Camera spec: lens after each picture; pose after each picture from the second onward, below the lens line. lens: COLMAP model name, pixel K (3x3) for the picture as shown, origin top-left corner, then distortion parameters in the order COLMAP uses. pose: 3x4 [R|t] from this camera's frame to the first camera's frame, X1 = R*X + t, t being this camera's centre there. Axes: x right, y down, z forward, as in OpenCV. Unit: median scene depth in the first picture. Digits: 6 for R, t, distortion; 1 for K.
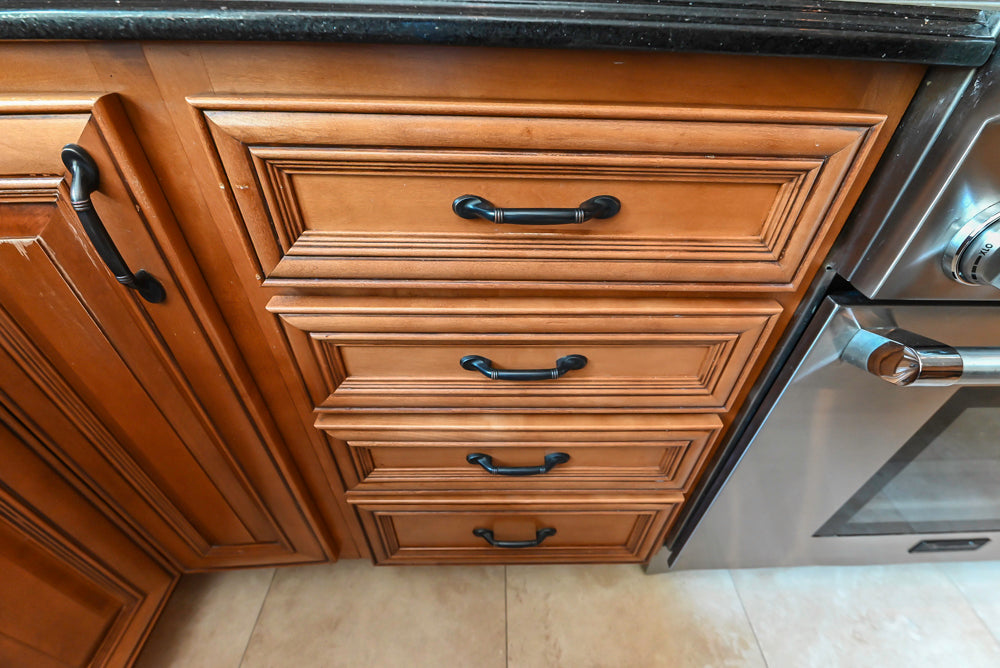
lens RADIAL K [[426.2, 0, 505.3], [0, 426.2, 326.3], [0, 0, 1]] dist [0.008796, -0.008534]
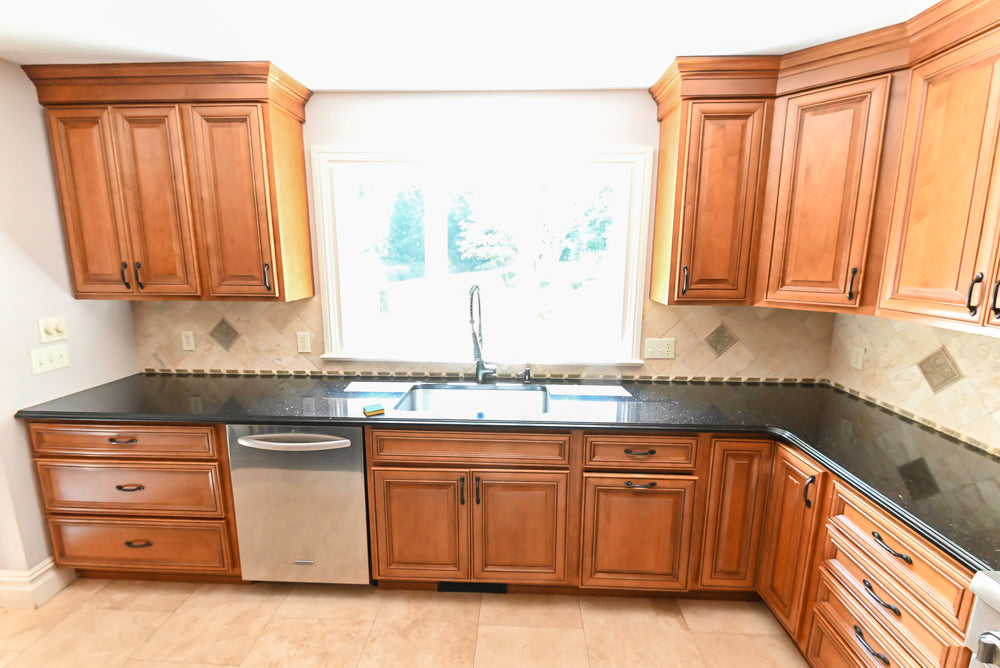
lens RADIAL K [[426.2, 0, 505.3], [0, 426.2, 326.3], [0, 0, 1]] dist [0.008796, -0.008534]
pose [[-0.037941, 0.161723, -0.986107, 3.257864], [-0.632113, 0.760410, 0.149029, -0.157573], [0.773947, 0.628985, 0.073377, -2.821241]]
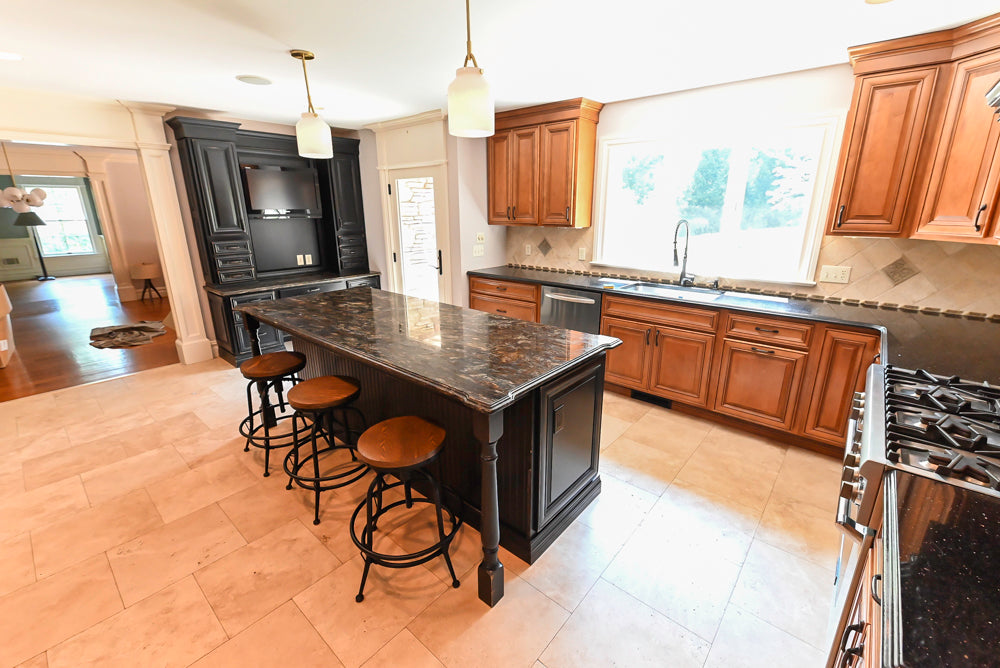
lens RADIAL K [[428.4, 0, 500.0], [0, 428.4, 334.0], [0, 0, 1]] dist [0.015392, -0.010001]
pose [[-0.654523, 0.210298, -0.726206, 7.134494], [-0.476183, 0.631407, 0.612025, -1.648262], [0.587239, 0.746392, -0.313130, -0.709433]]
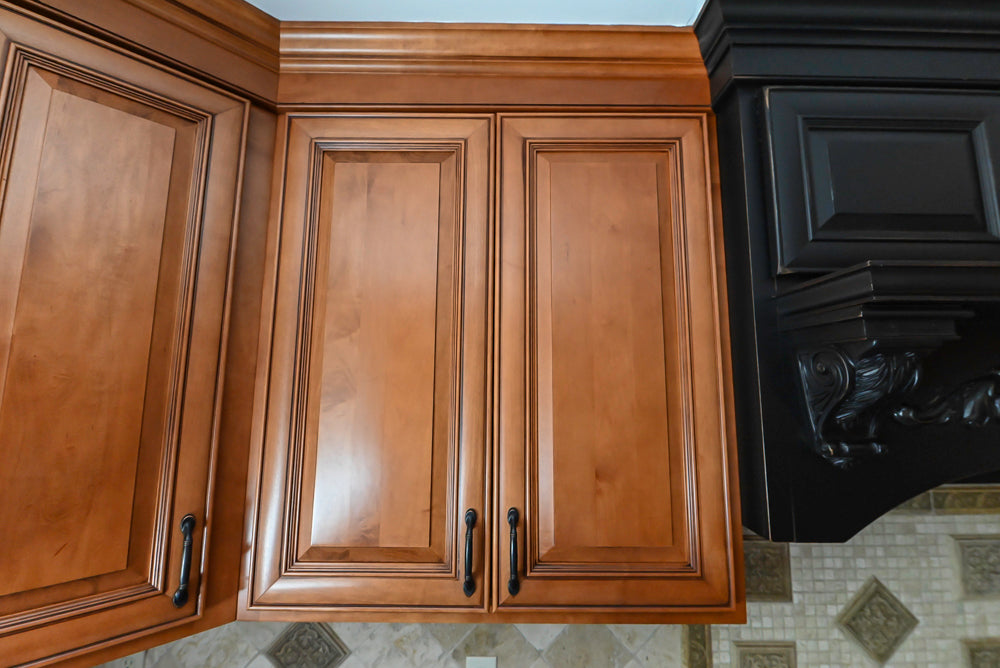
lens RADIAL K [[426.2, 0, 505.3], [0, 426.2, 326.3], [0, 0, 1]] dist [0.008796, -0.008534]
pose [[0.999819, 0.005370, -0.018273, -0.301178], [-0.016914, 0.691334, -0.722337, -1.661071], [0.008754, 0.722515, 0.691299, -1.719441]]
